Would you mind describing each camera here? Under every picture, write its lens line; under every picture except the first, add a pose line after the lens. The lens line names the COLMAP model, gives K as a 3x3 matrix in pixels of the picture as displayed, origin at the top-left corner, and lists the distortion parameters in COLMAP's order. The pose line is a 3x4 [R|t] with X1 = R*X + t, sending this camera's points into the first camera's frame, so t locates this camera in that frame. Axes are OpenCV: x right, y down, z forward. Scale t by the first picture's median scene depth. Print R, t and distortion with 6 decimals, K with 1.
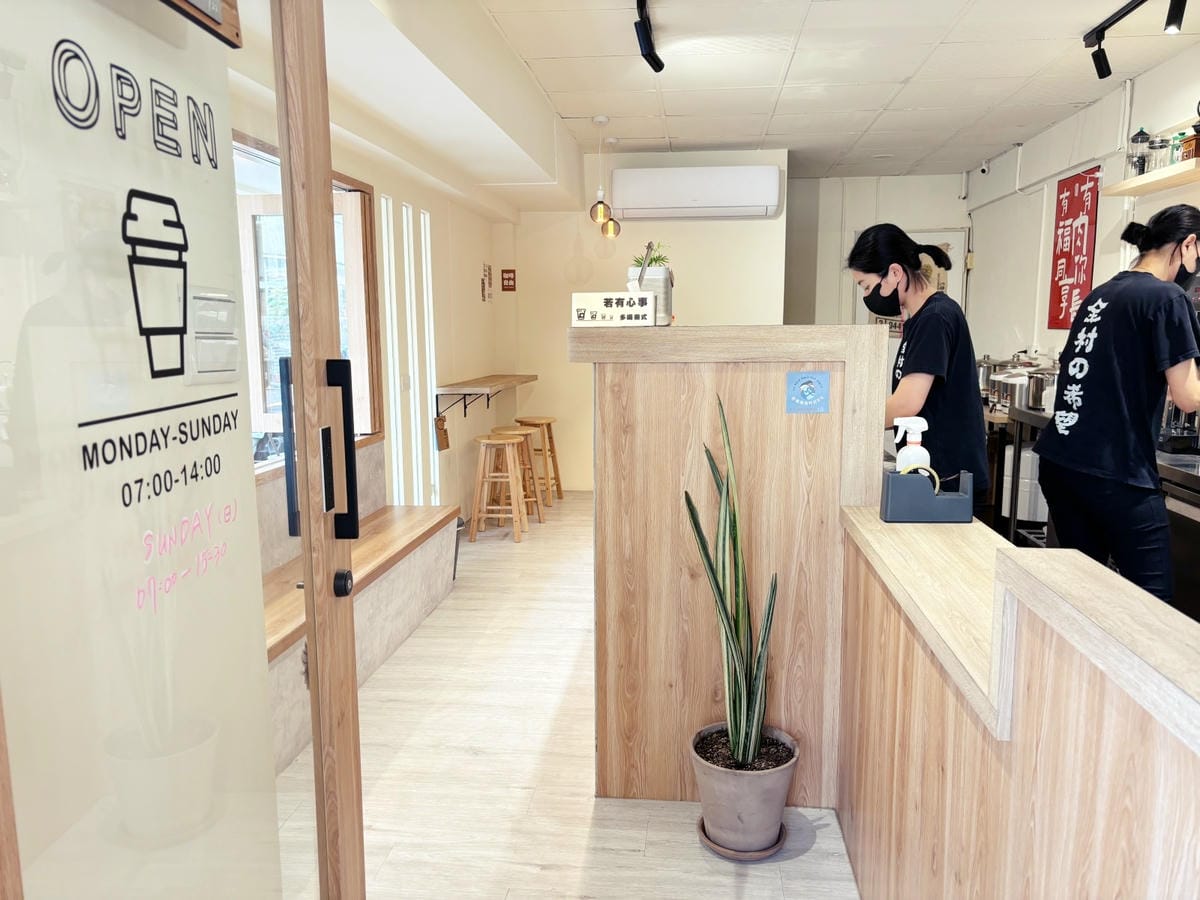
lens RADIAL K [[910.5, 0, 599.3], [0, 910.5, 452.4], [0, 0, 1]] dist [0.016557, 0.000735]
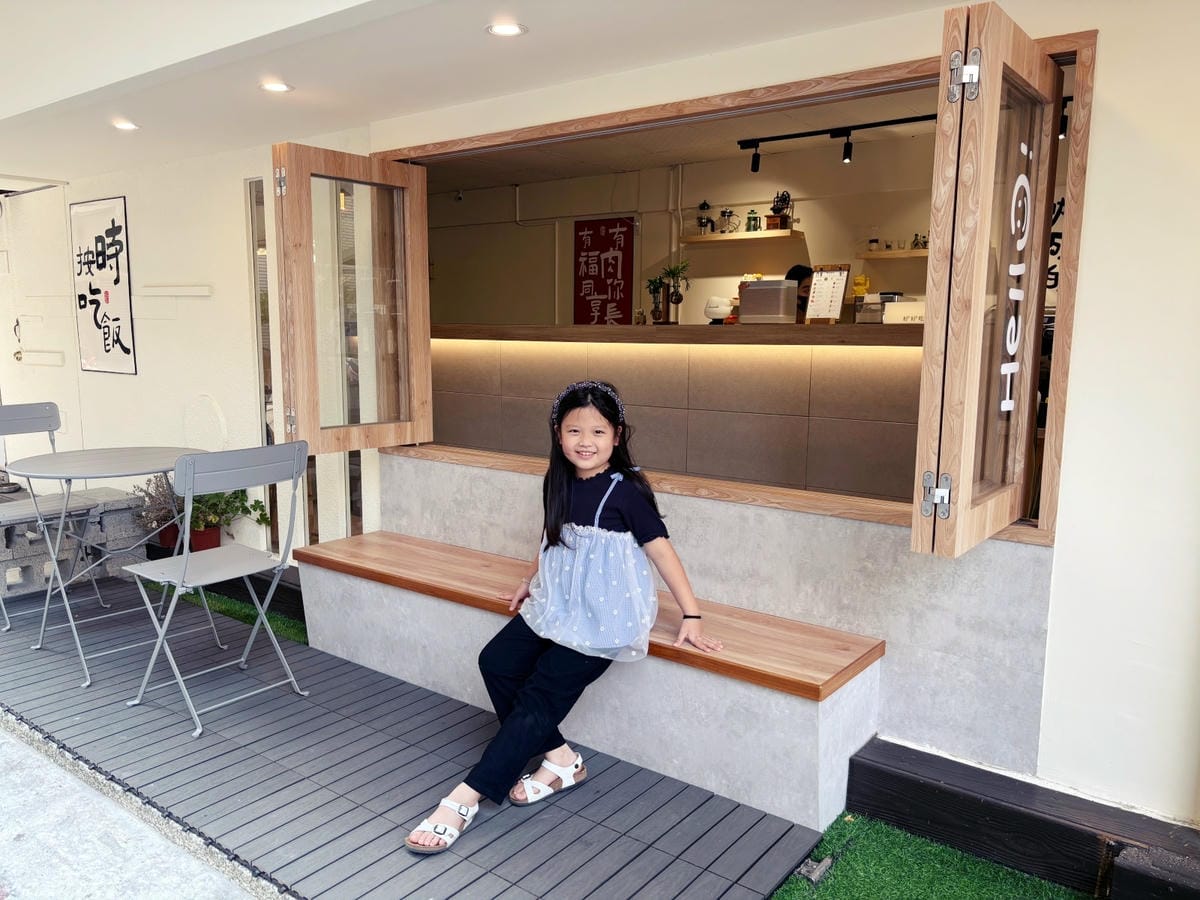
lens RADIAL K [[910.5, 0, 597.4], [0, 910.5, 449.1], [0, 0, 1]] dist [0.016557, 0.000735]
pose [[0.521503, -0.109844, 0.846149, -0.667793], [0.113933, 0.991763, 0.058527, -0.042890], [-0.845608, 0.065883, 0.529723, 0.301976]]
